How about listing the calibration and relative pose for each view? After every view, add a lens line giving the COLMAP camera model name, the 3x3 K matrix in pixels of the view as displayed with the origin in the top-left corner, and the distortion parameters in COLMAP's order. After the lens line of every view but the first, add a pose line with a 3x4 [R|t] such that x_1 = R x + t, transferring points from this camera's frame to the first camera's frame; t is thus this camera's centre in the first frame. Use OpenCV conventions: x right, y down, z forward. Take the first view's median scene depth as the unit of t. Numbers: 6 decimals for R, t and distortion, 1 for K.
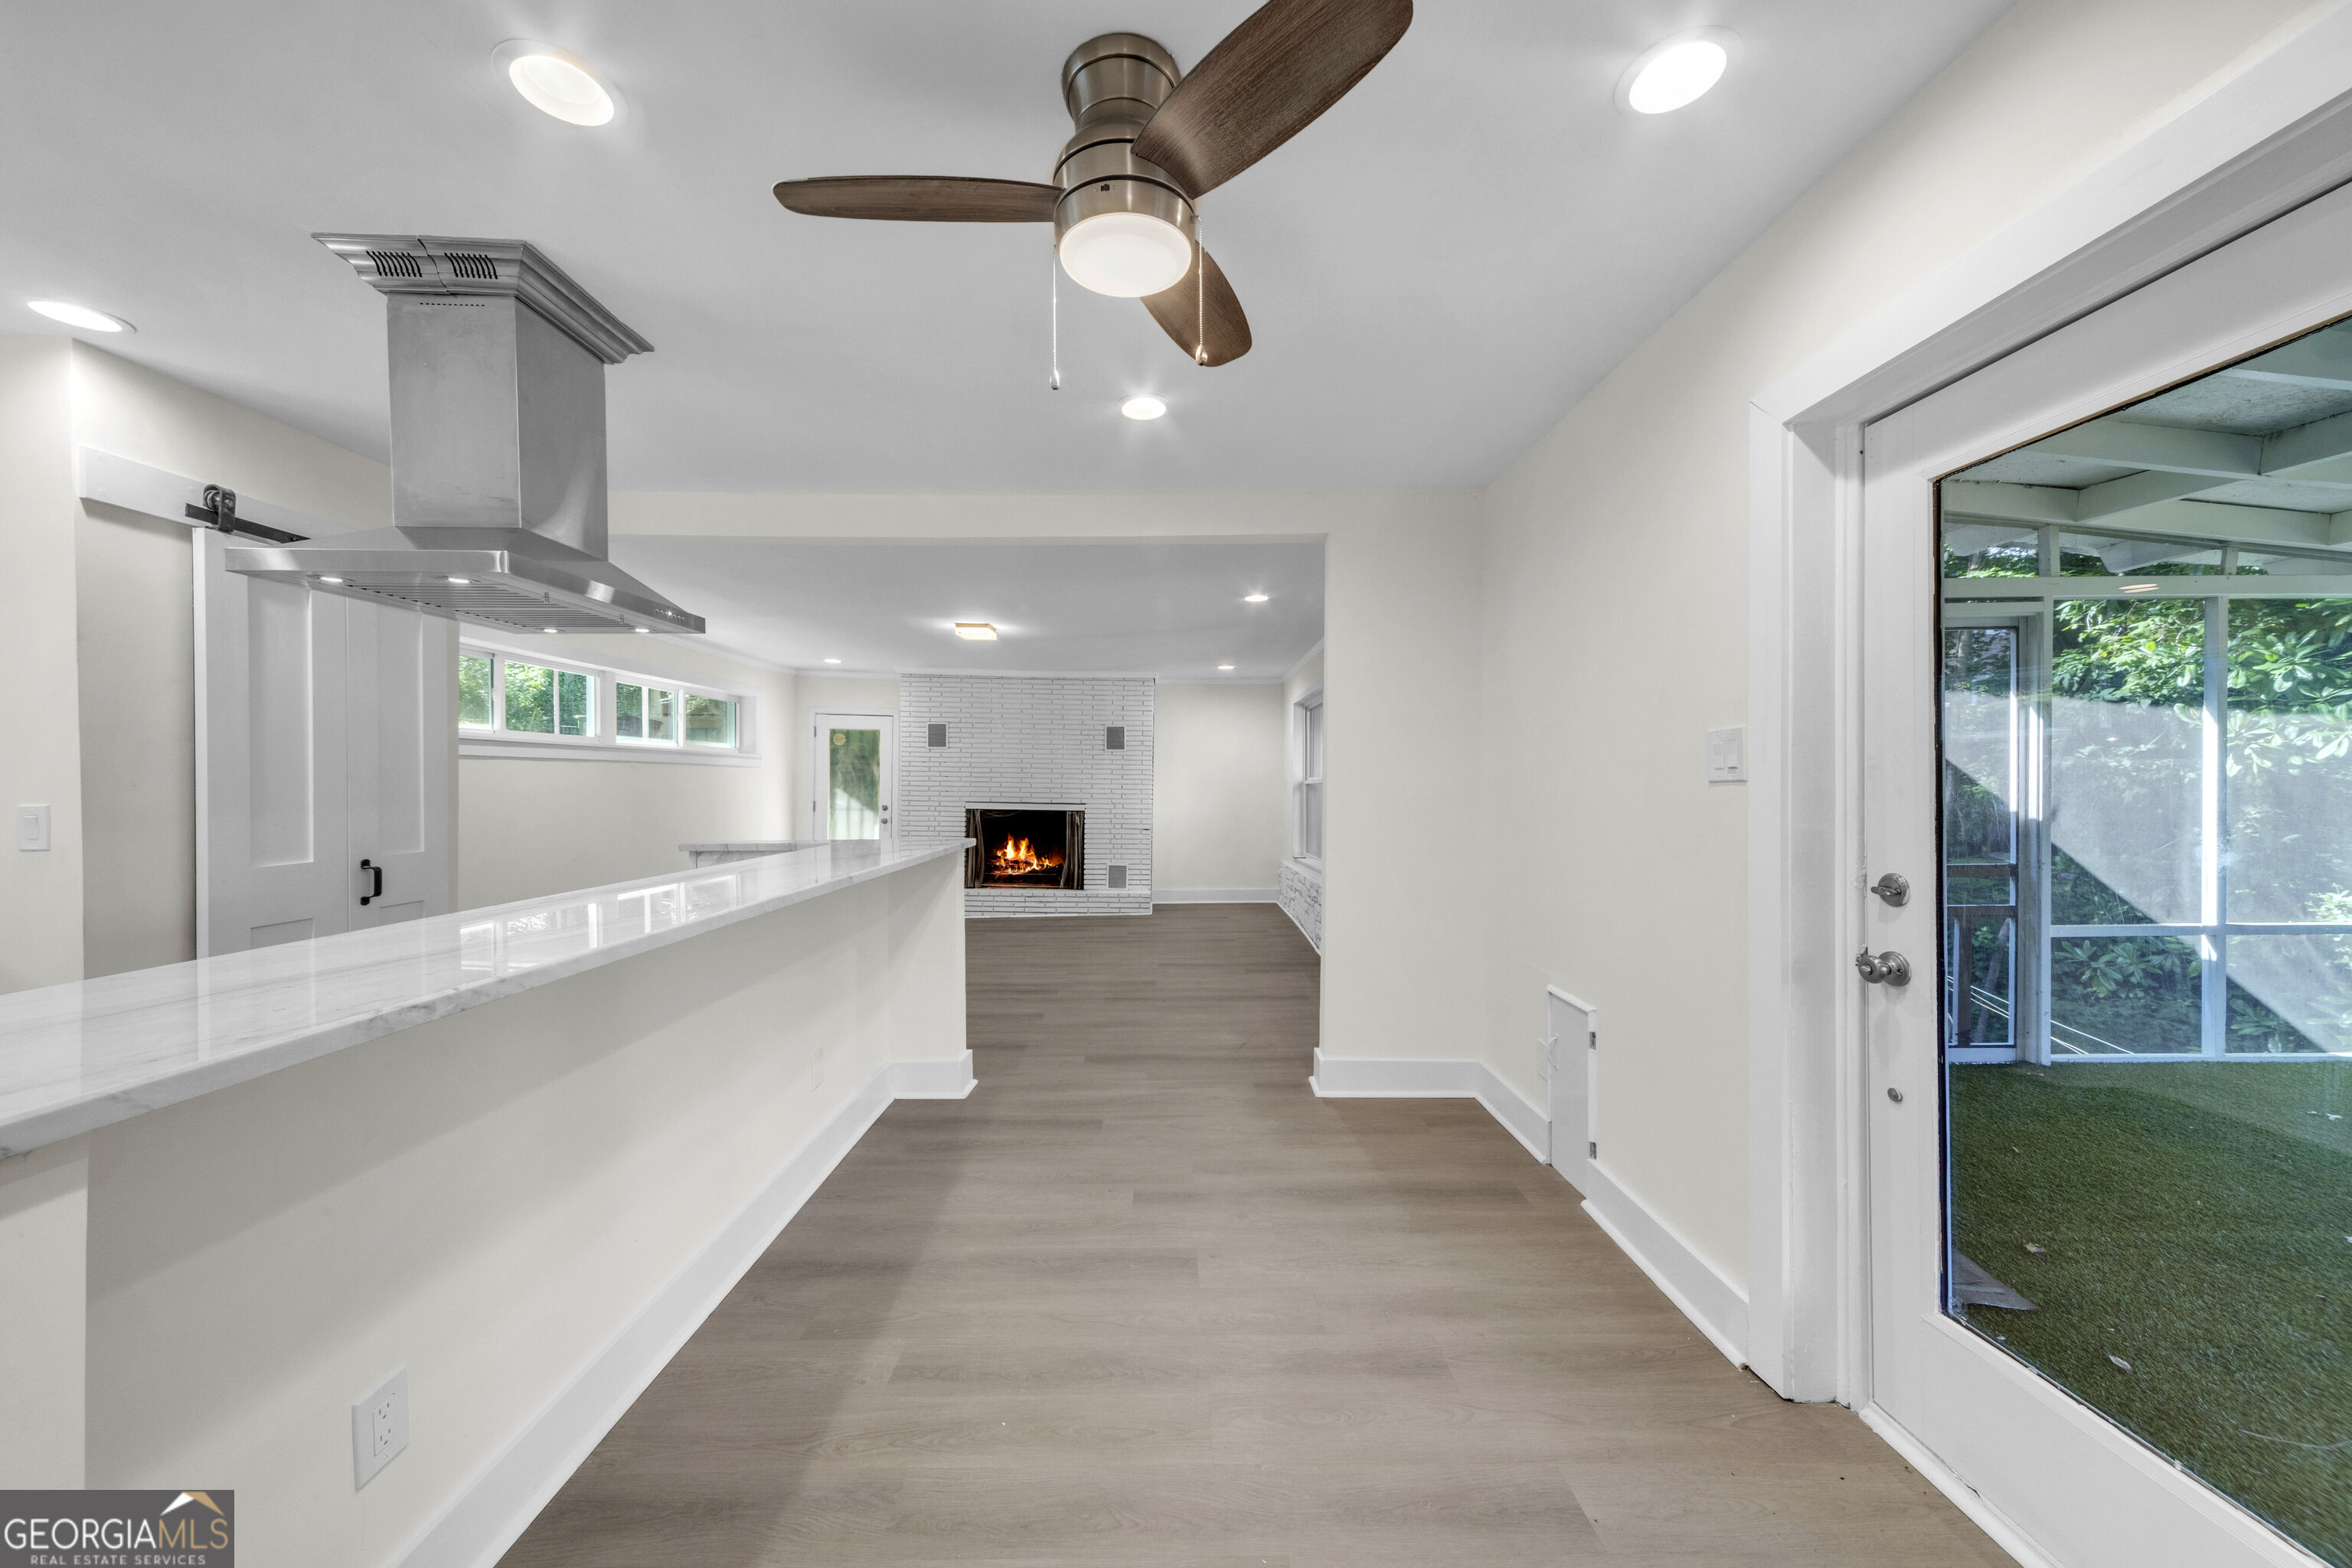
lens RADIAL K [[816.0, 0, 1177.1], [0, 816.0, 784.1], [0, 0, 1]] dist [0.009076, -0.000279]
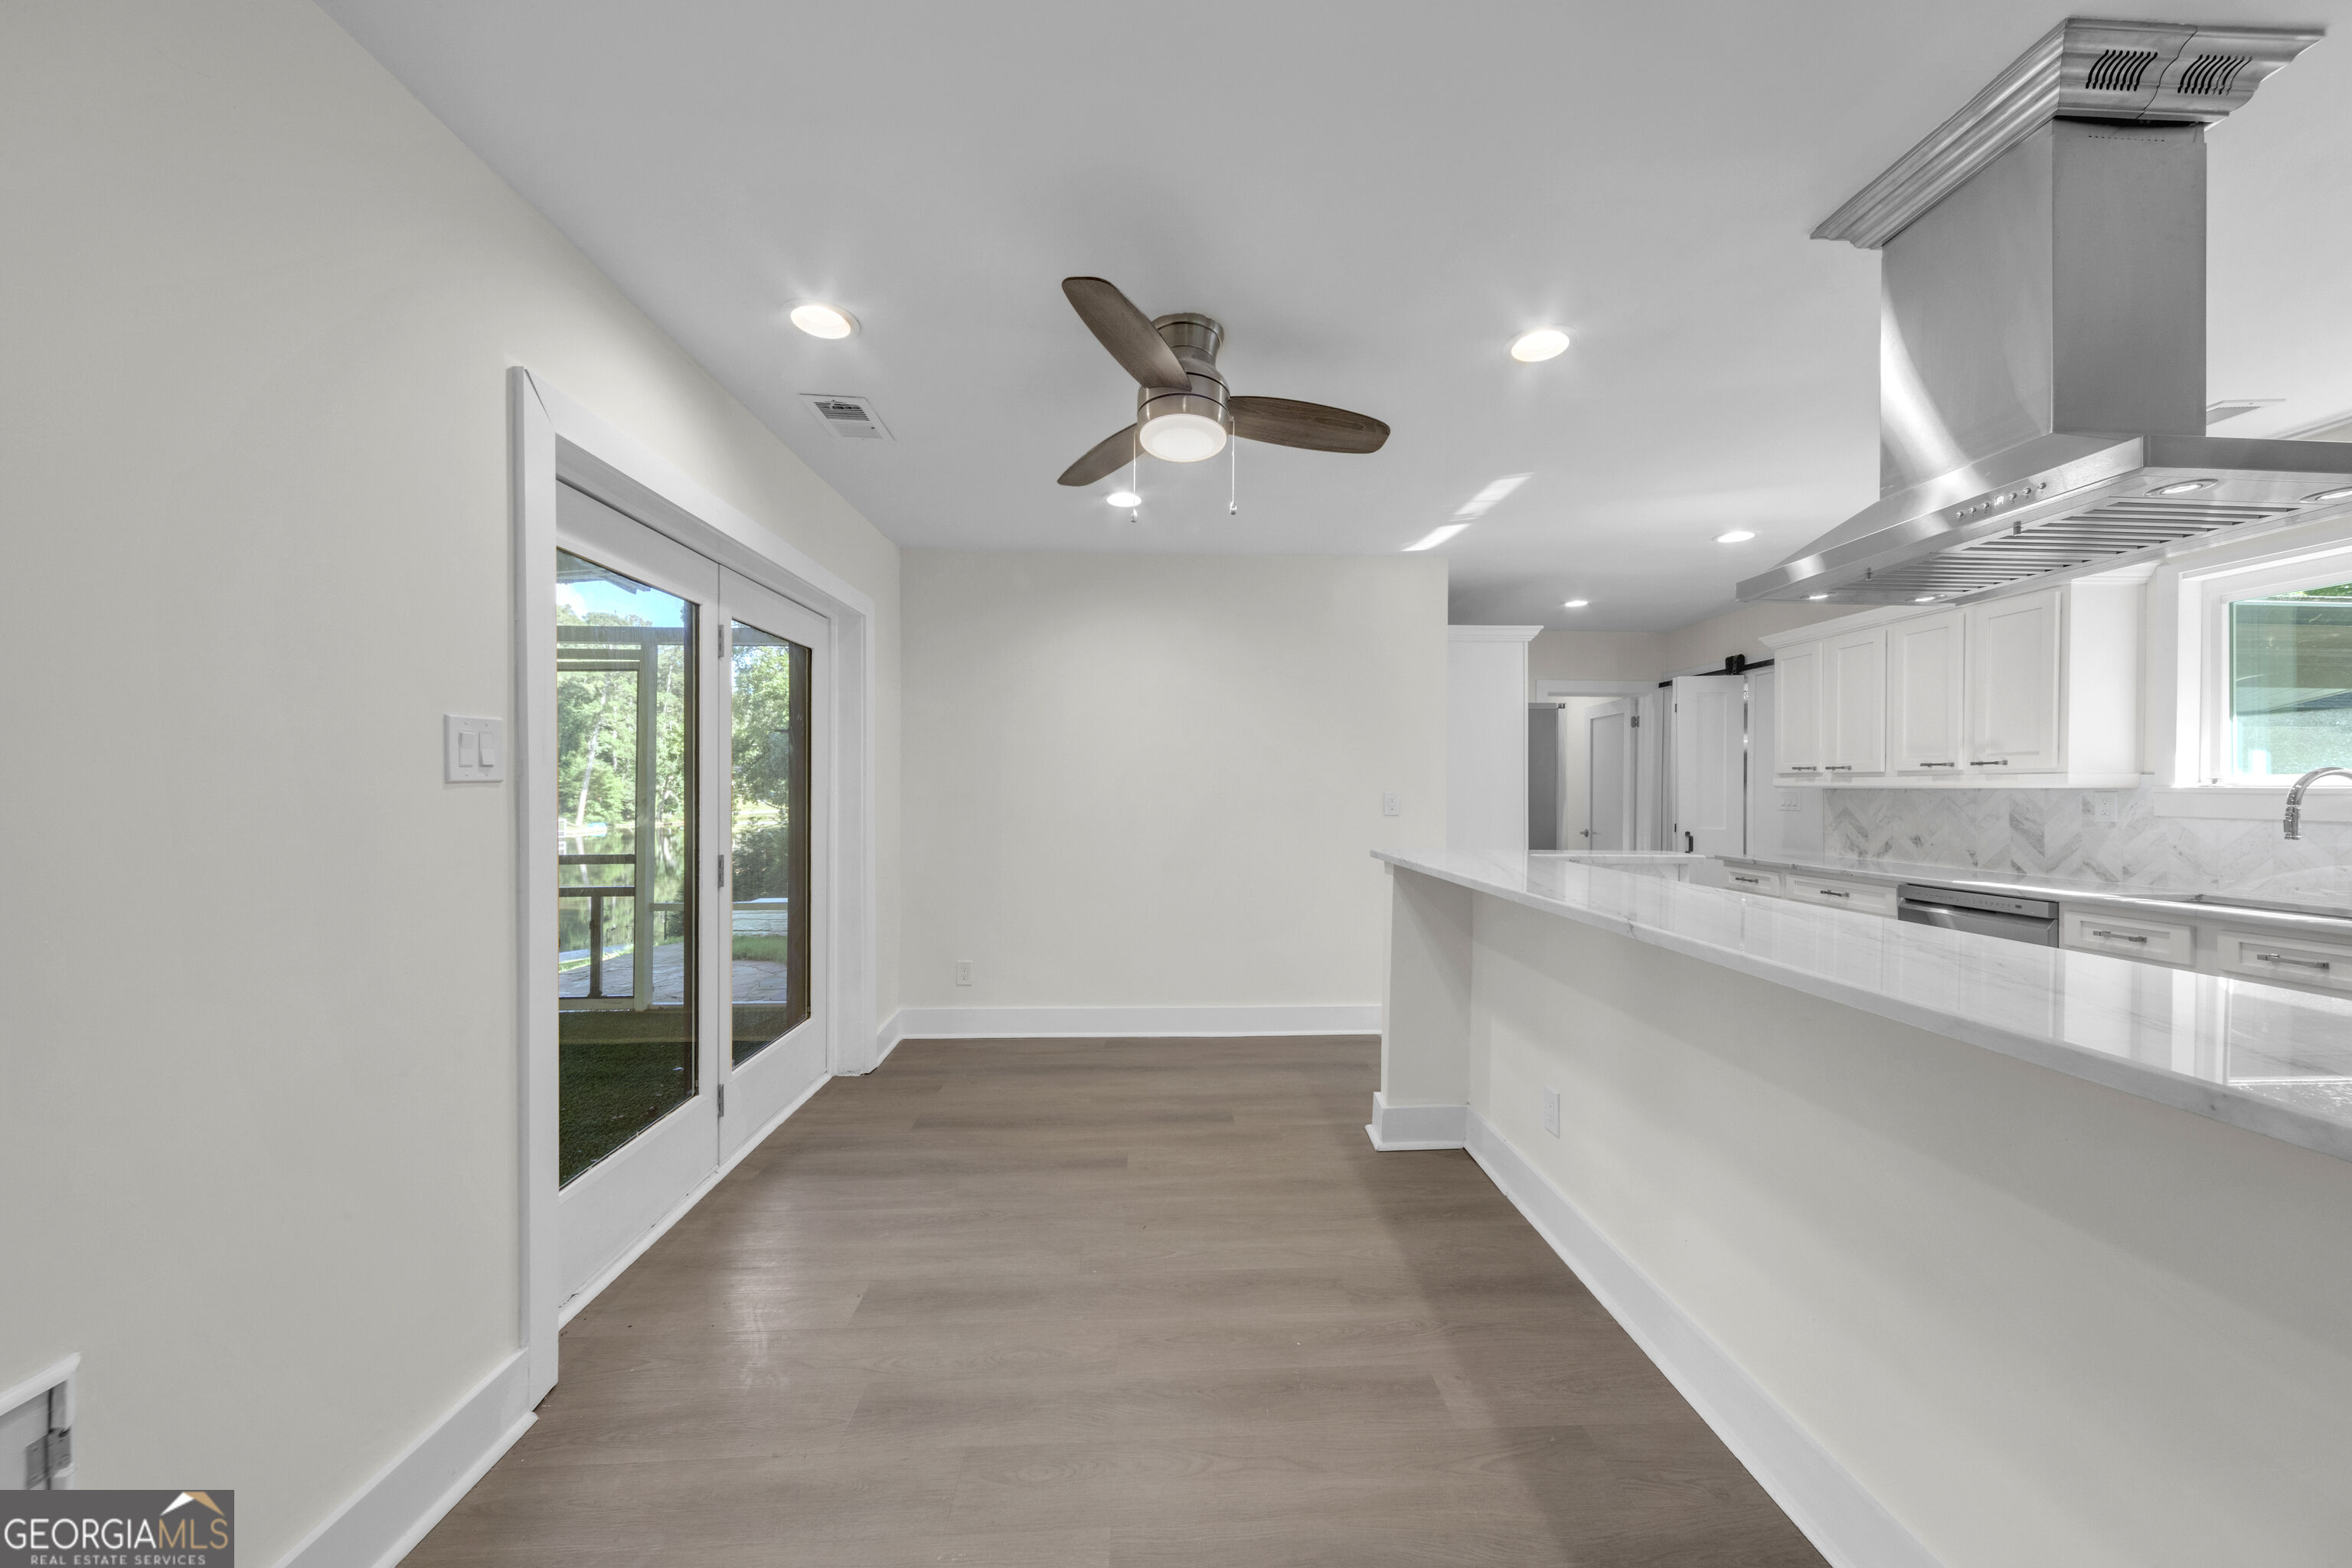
lens RADIAL K [[807.0, 0, 1182.4], [0, 807.0, 790.6], [0, 0, 1]] dist [0.007824, 0.000288]
pose [[-0.999555, -0.001575, -0.029804, -0.006757], [-0.001693, 0.999991, 0.003958, 0.000671], [0.029797, 0.004007, -0.999548, 1.087707]]
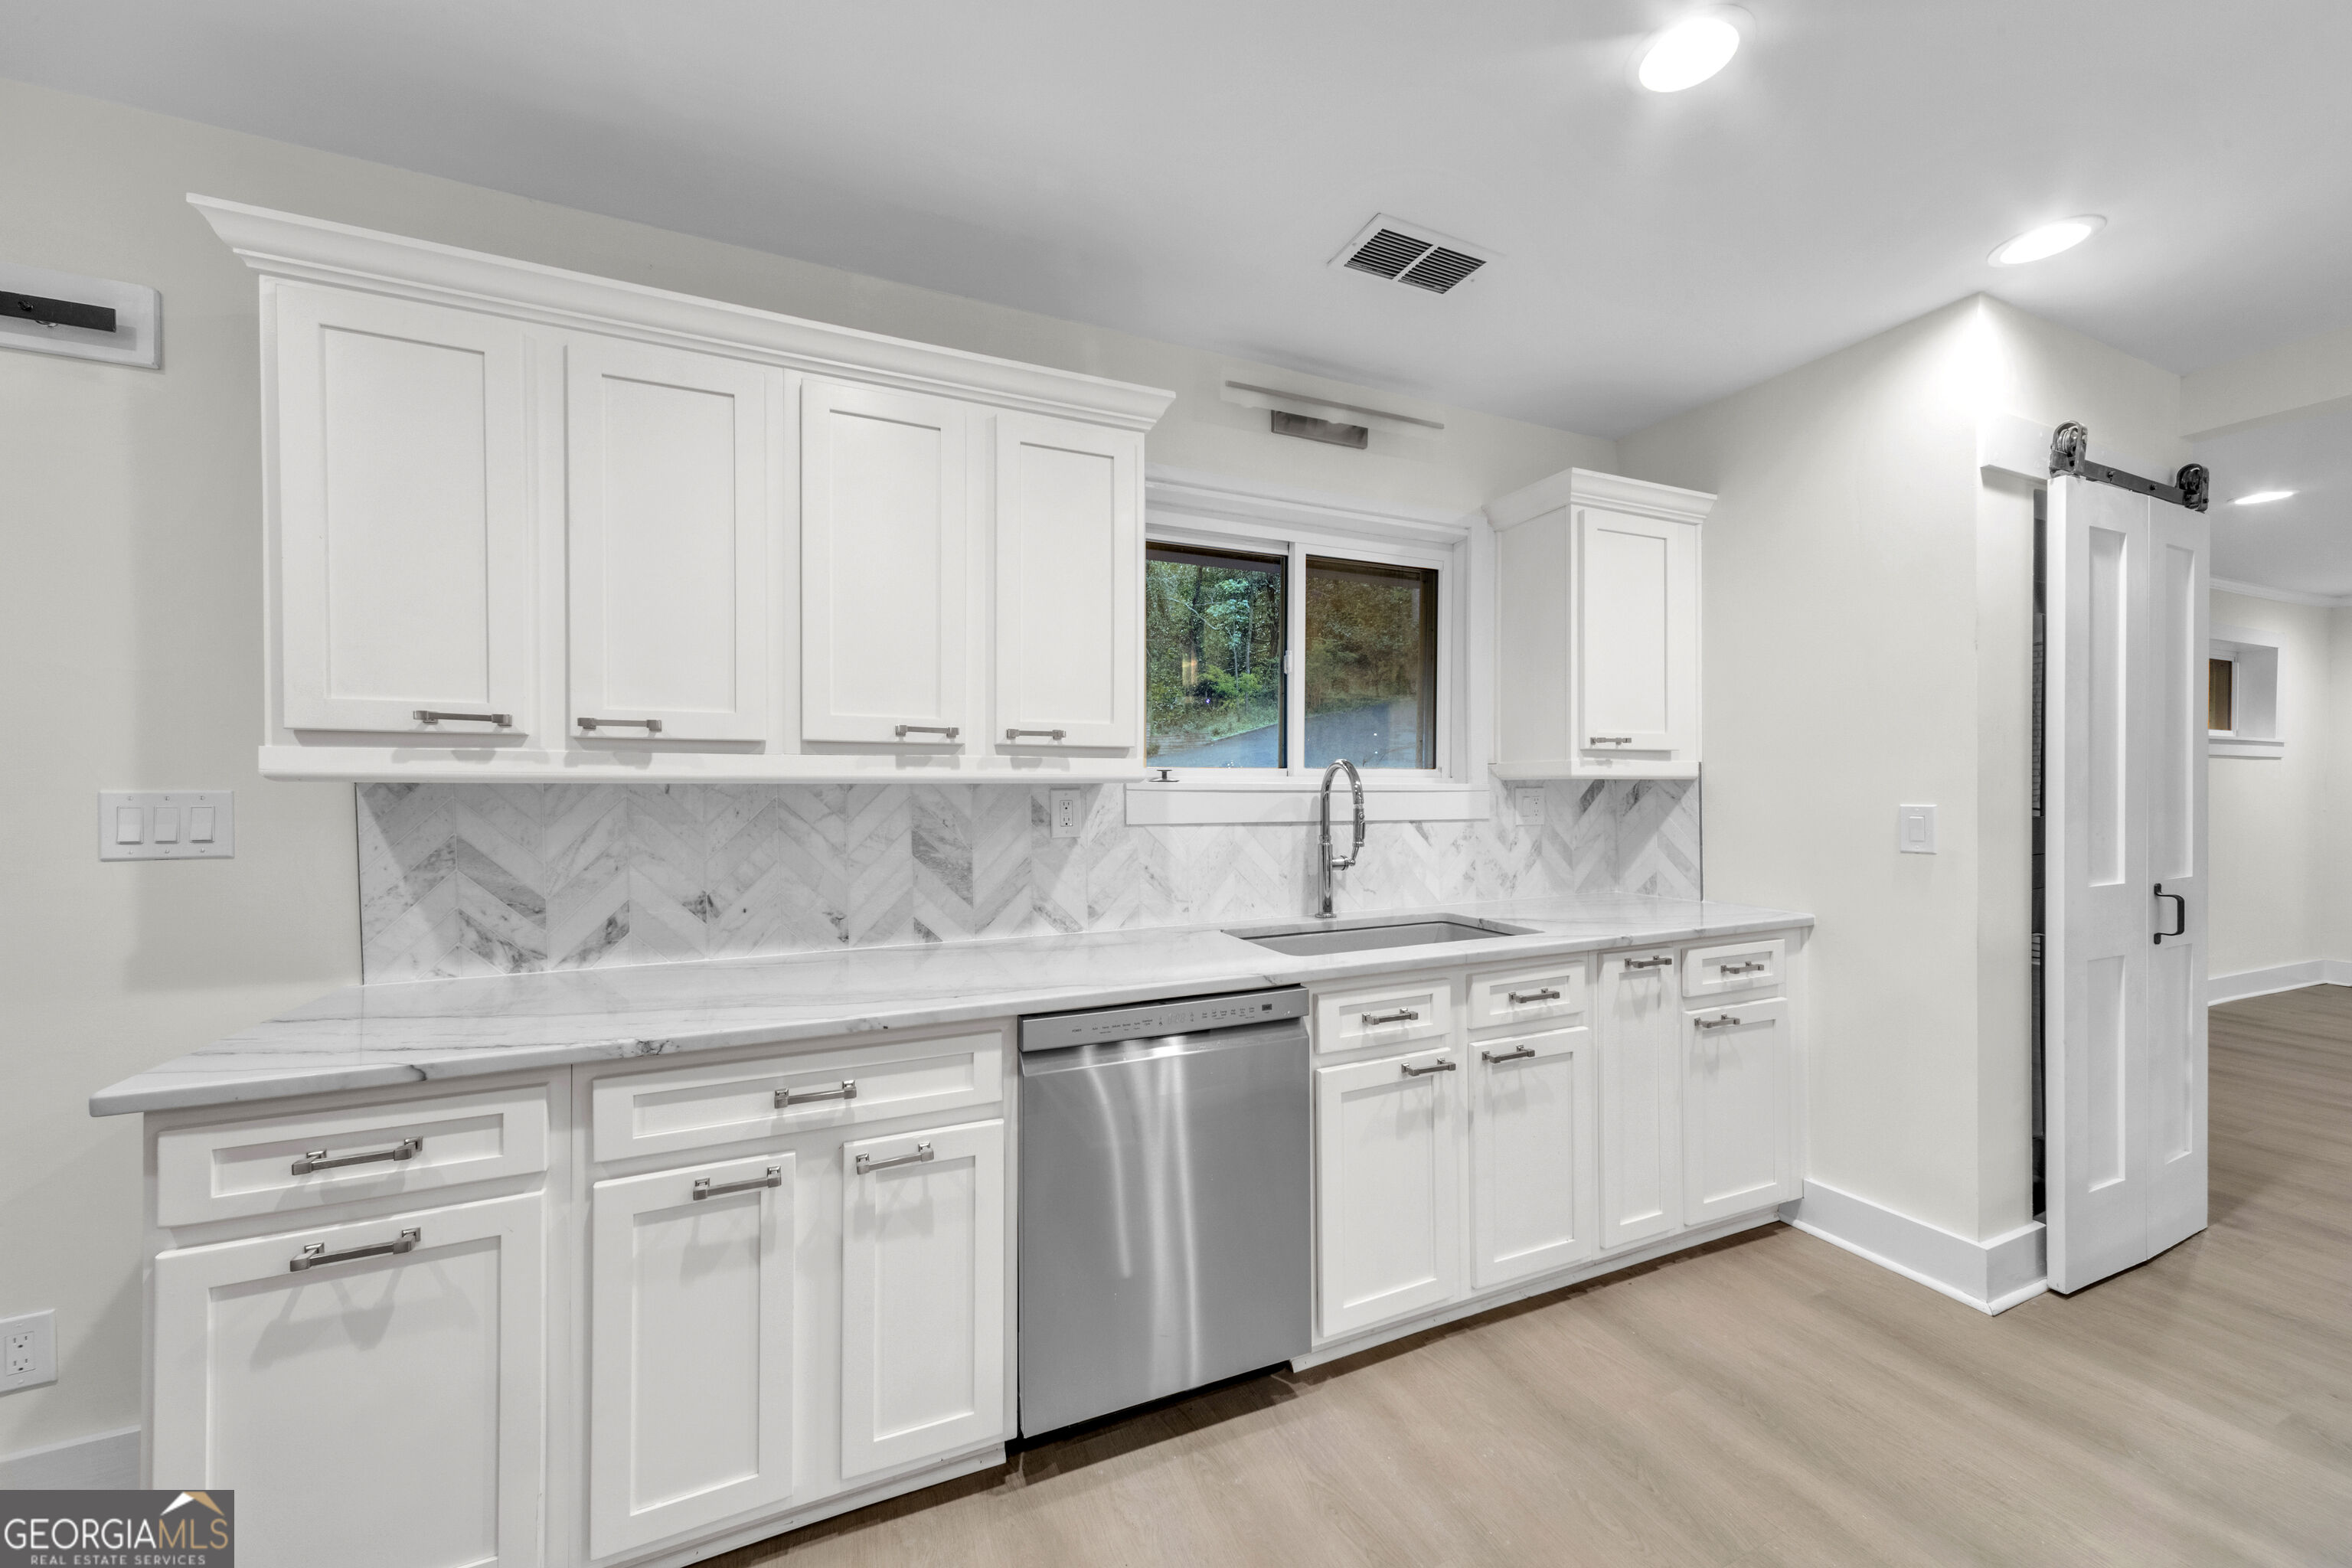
lens RADIAL K [[861.5, 0, 1193.9], [0, 861.5, 790.5], [0, 0, 1]] dist [0.005780, 0.000154]
pose [[0.397598, 0.005775, -0.917541, -0.554287], [-0.000422, 0.999981, 0.006111, 0.001662], [0.917560, -0.002043, 0.397593, -0.117020]]
